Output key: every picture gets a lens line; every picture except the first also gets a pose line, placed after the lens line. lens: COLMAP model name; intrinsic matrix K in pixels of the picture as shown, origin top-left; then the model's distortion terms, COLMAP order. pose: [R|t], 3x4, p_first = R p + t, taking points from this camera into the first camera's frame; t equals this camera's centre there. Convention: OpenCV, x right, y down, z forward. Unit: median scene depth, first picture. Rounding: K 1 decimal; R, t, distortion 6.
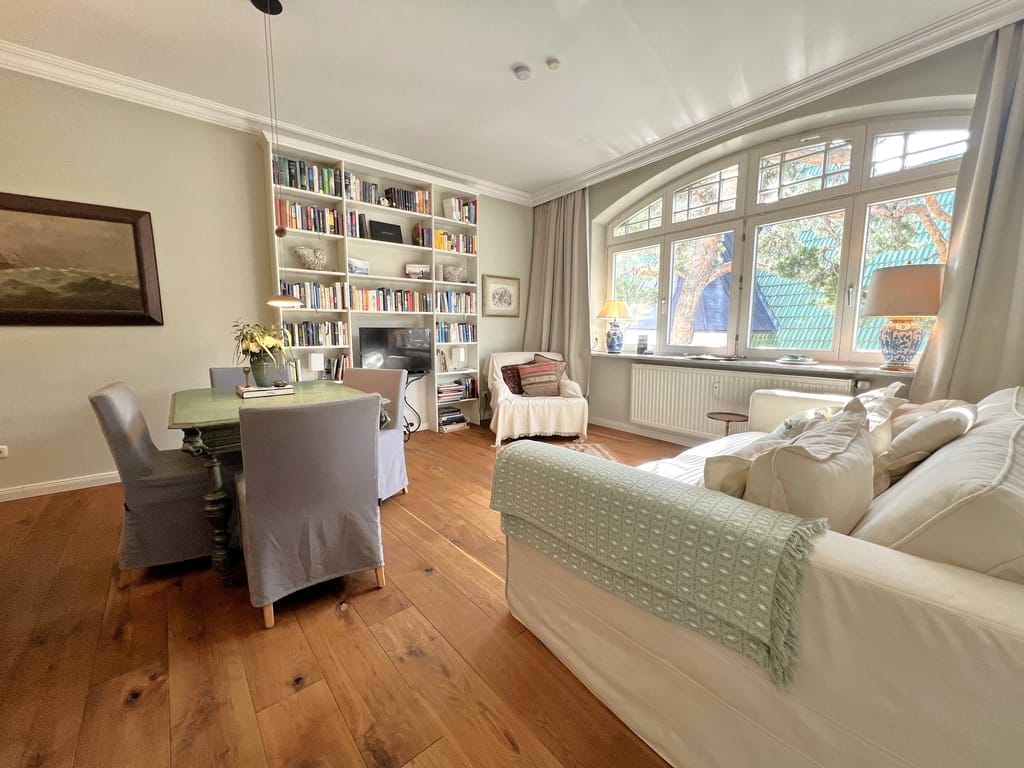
lens RADIAL K [[410.0, 0, 513.2], [0, 410.0, 385.9], [0, 0, 1]] dist [-0.016987, 0.000040]
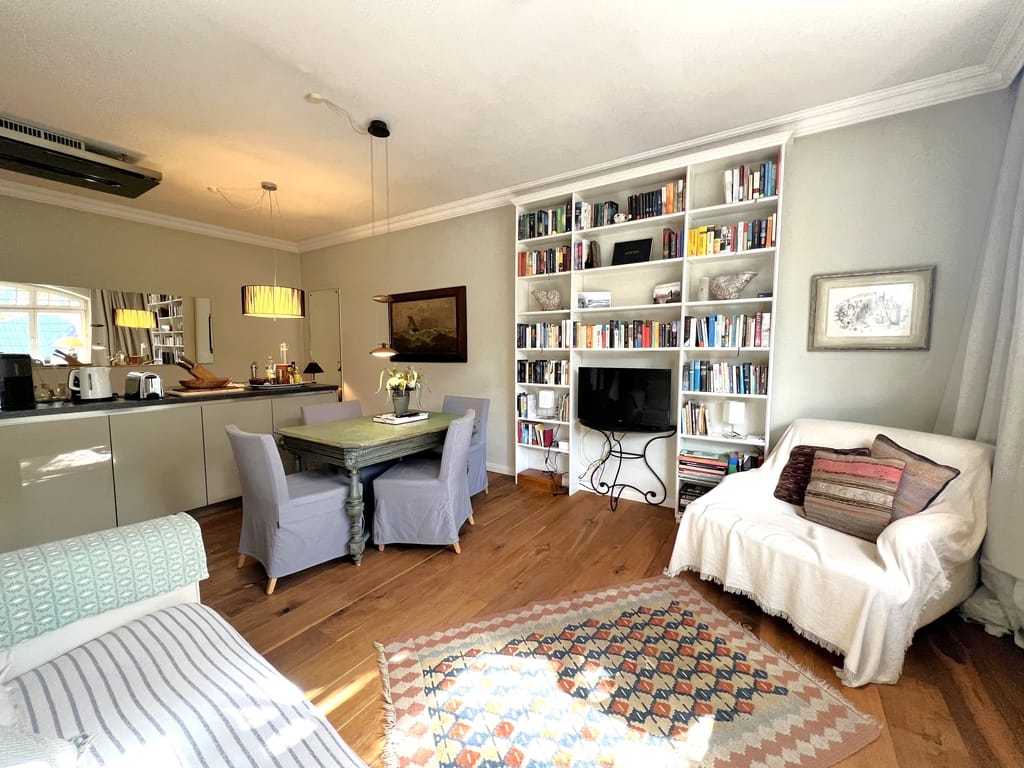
lens RADIAL K [[410.0, 0, 512.3], [0, 410.0, 383.5], [0, 0, 1]] dist [-0.016987, 0.000040]
pose [[0.263012, 0.078049, -0.961630, 0.444455], [-0.127127, 0.990835, 0.045650, -0.124036], [0.956380, 0.110242, 0.270524, 0.589951]]
